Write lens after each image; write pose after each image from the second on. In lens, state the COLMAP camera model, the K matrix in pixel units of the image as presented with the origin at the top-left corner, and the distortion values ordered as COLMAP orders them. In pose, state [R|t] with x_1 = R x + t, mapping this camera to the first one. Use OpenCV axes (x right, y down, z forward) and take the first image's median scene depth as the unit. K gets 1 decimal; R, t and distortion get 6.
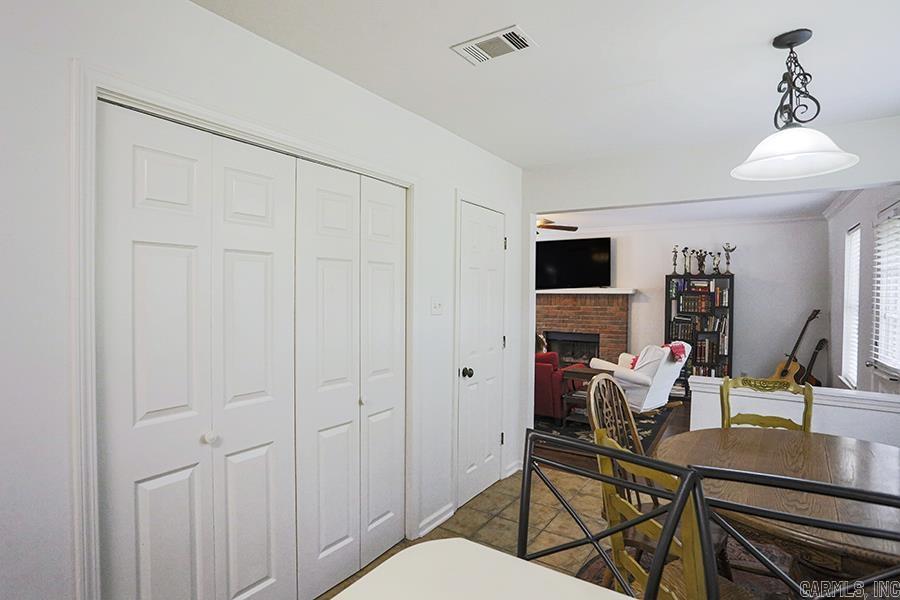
lens RADIAL K [[458.1, 0, 450.0], [0, 458.1, 300.0], [0, 0, 1]] dist [-0.082058, 0.025283]
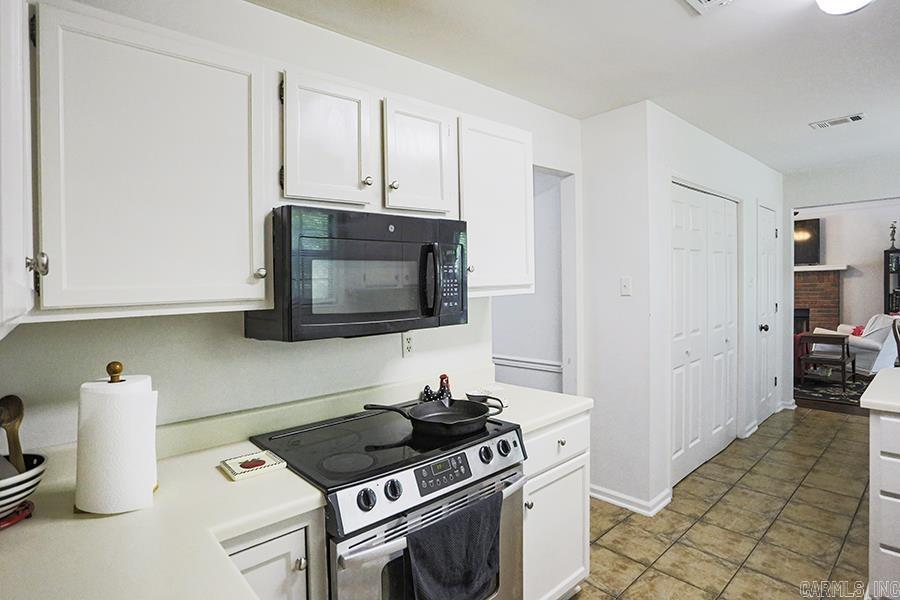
lens RADIAL K [[475.5, 0, 450.0], [0, 475.5, 300.0], [0, 0, 1]] dist [-0.042317, 0.001271]
pose [[0.970772, -0.027612, -0.238409, -0.249747], [0.033187, 0.999261, 0.019402, 0.006050], [0.237698, -0.026747, 0.970971, -0.278539]]
